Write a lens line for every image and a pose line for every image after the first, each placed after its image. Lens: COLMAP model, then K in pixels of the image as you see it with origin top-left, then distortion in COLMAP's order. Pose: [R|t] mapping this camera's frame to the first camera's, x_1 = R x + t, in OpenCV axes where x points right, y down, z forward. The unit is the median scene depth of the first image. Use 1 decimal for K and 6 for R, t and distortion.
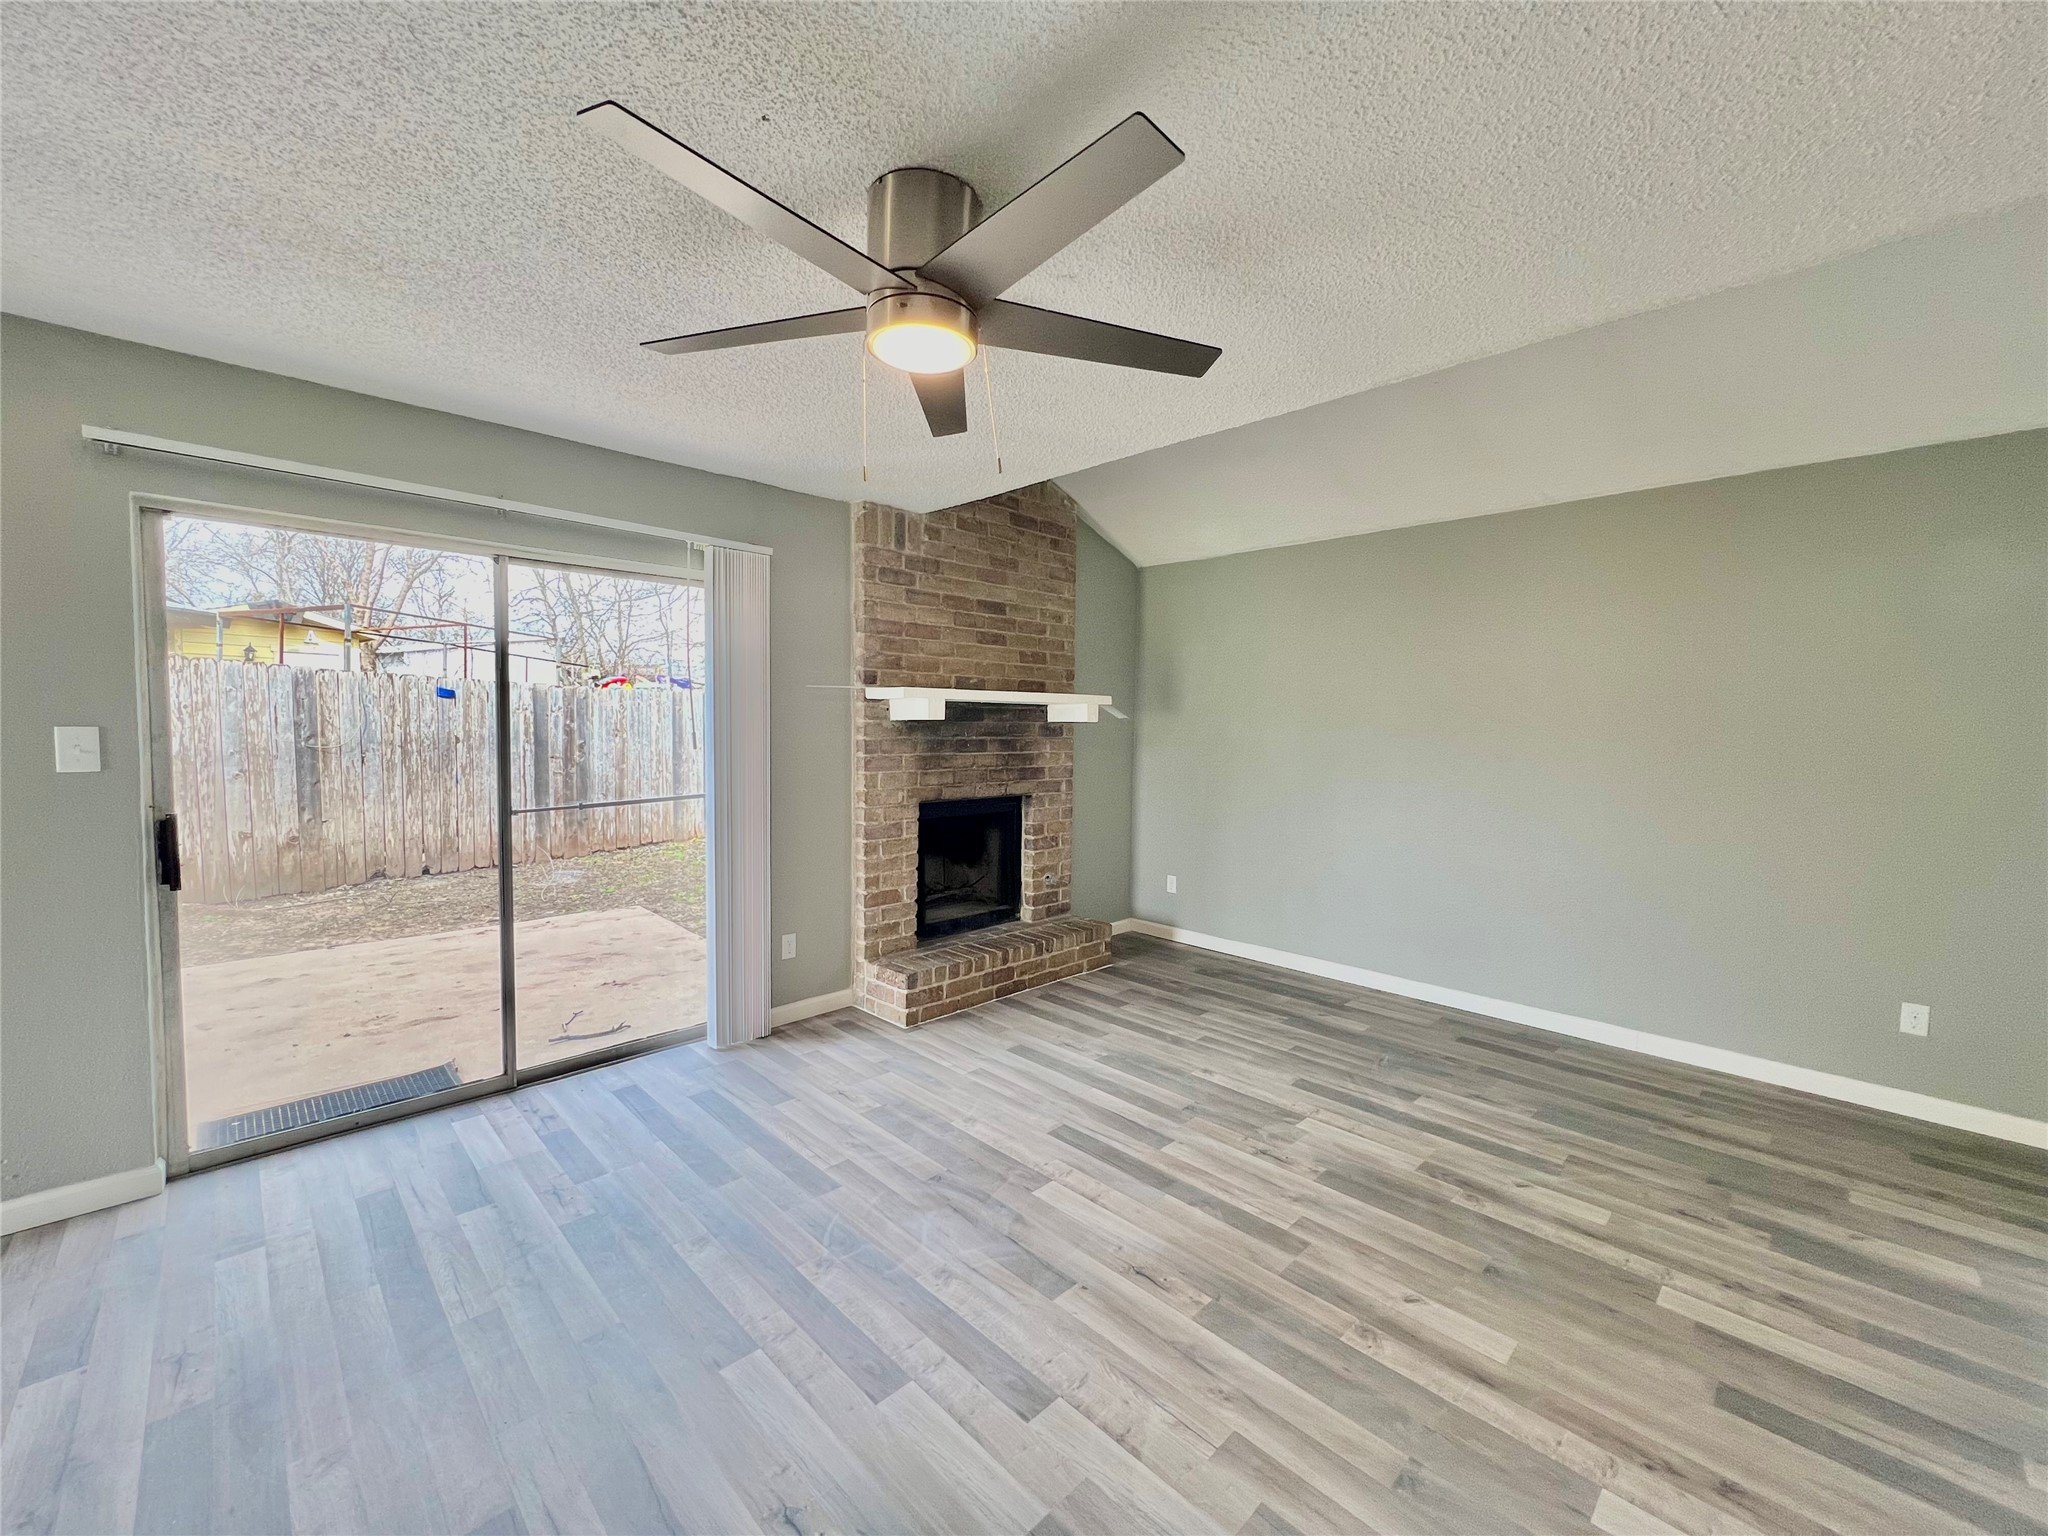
lens RADIAL K [[820.1, 0, 1017.6], [0, 820.1, 770.9], [0, 0, 1]] dist [-0.000690, -0.000033]
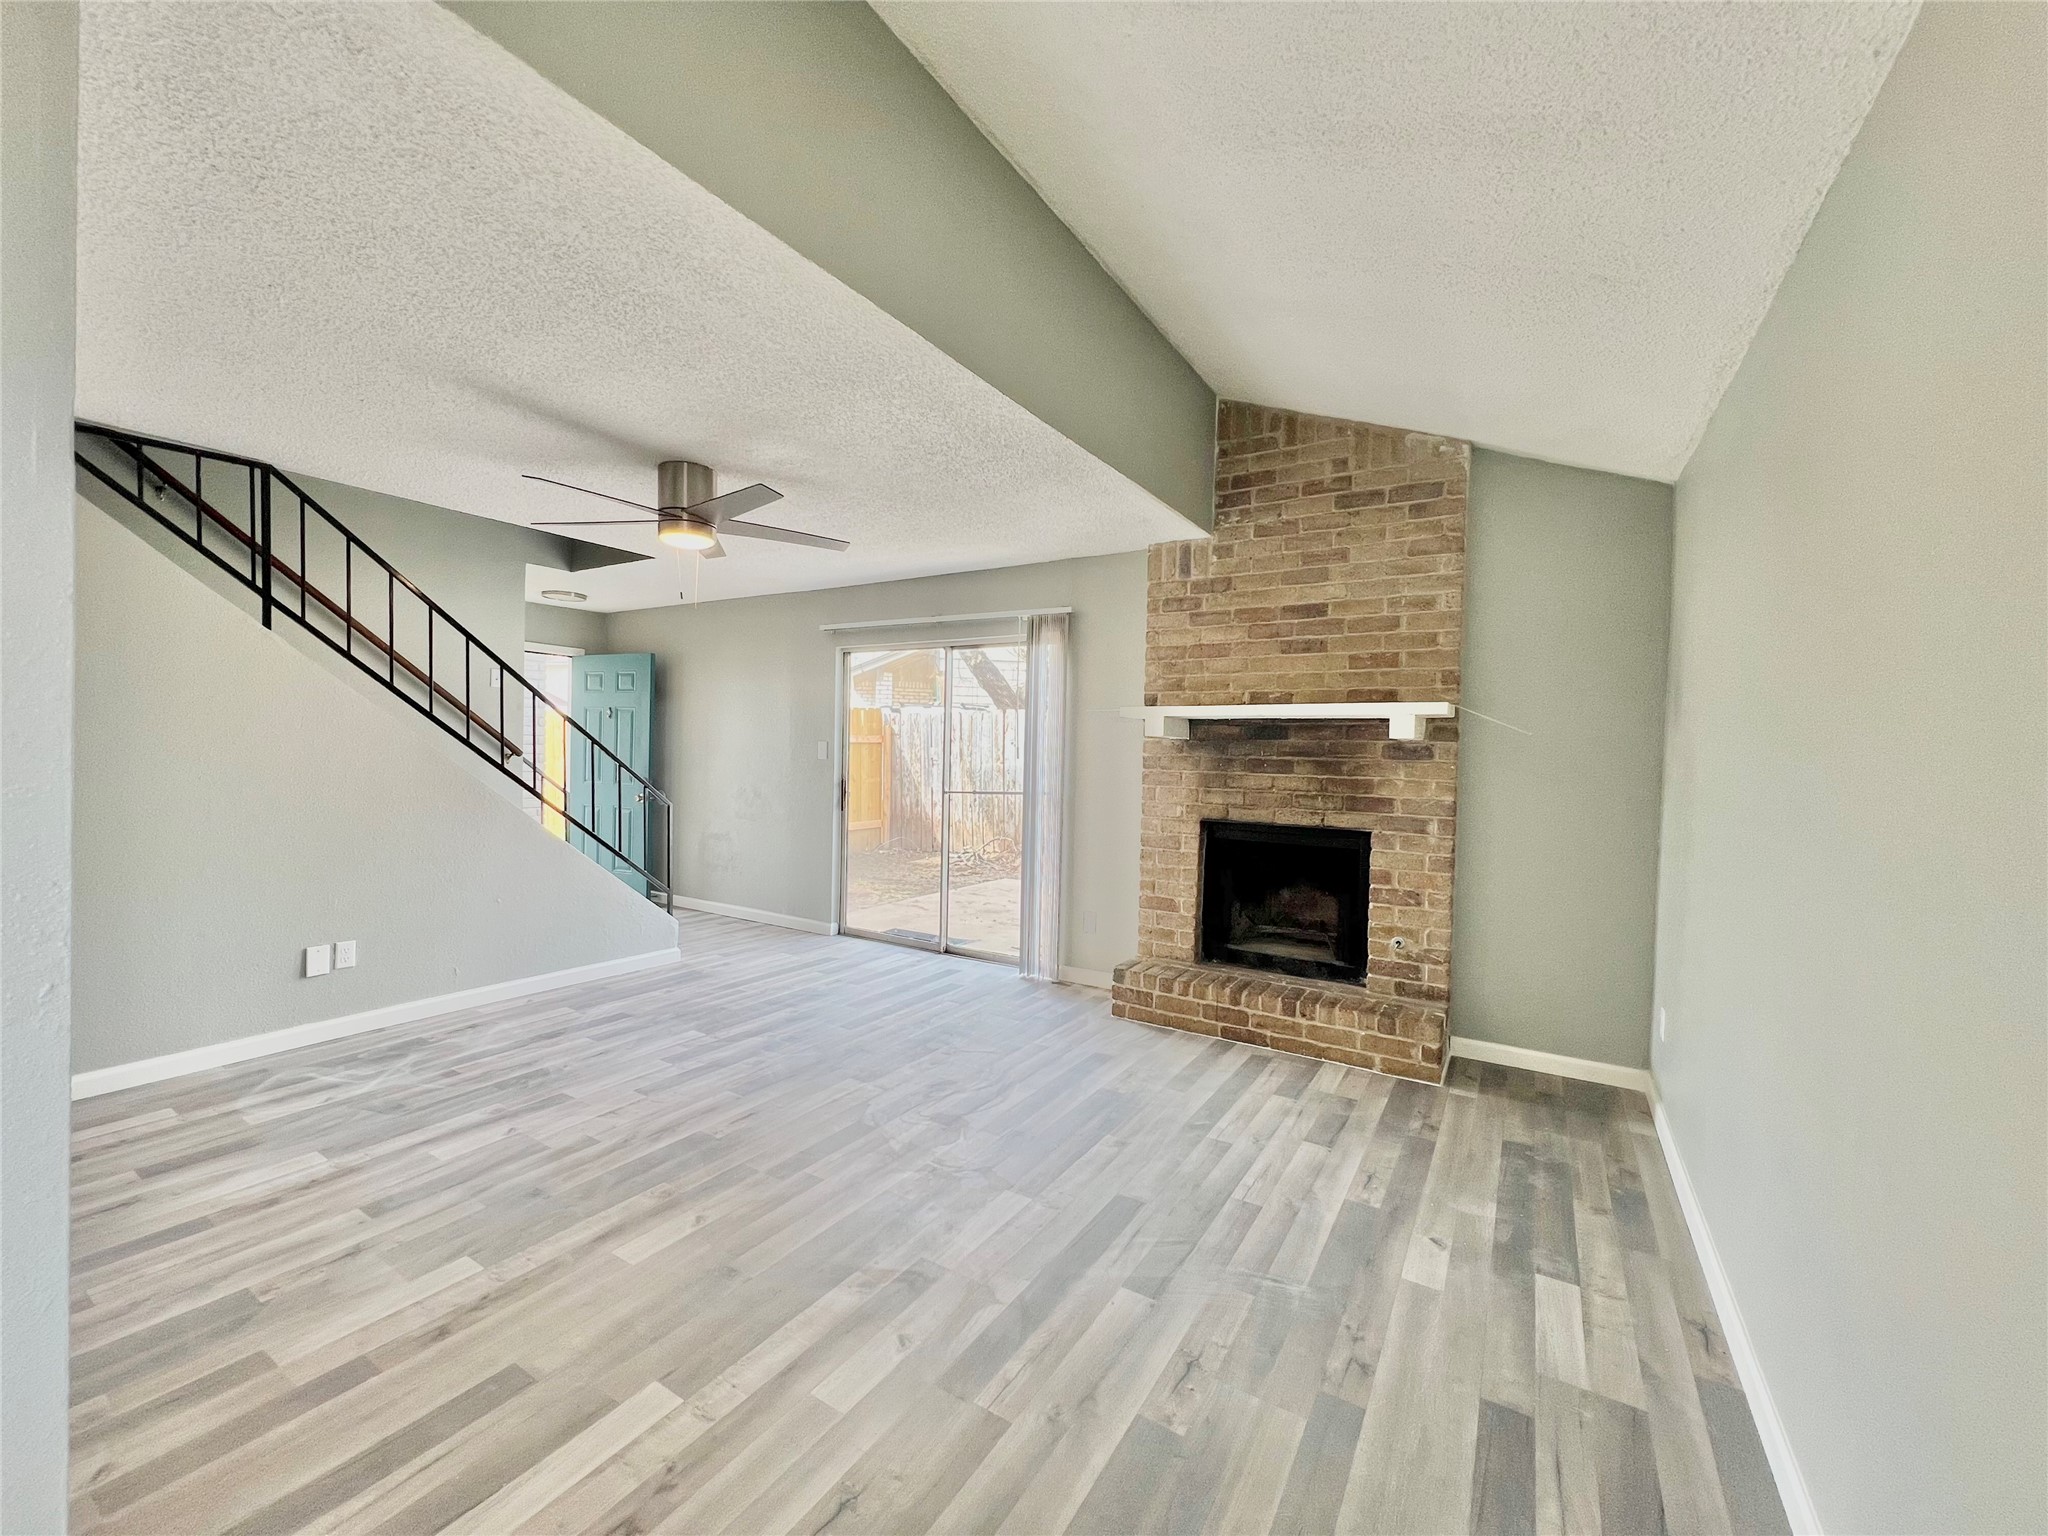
lens RADIAL K [[820.1, 0, 1017.6], [0, 820.1, 770.9], [0, 0, 1]] dist [-0.000690, -0.000033]
pose [[0.232684, 0.016894, -0.972406, 0.815834], [-0.075654, 0.997134, -0.000780, -0.003464], [0.969605, 0.073748, 0.233295, 0.542800]]
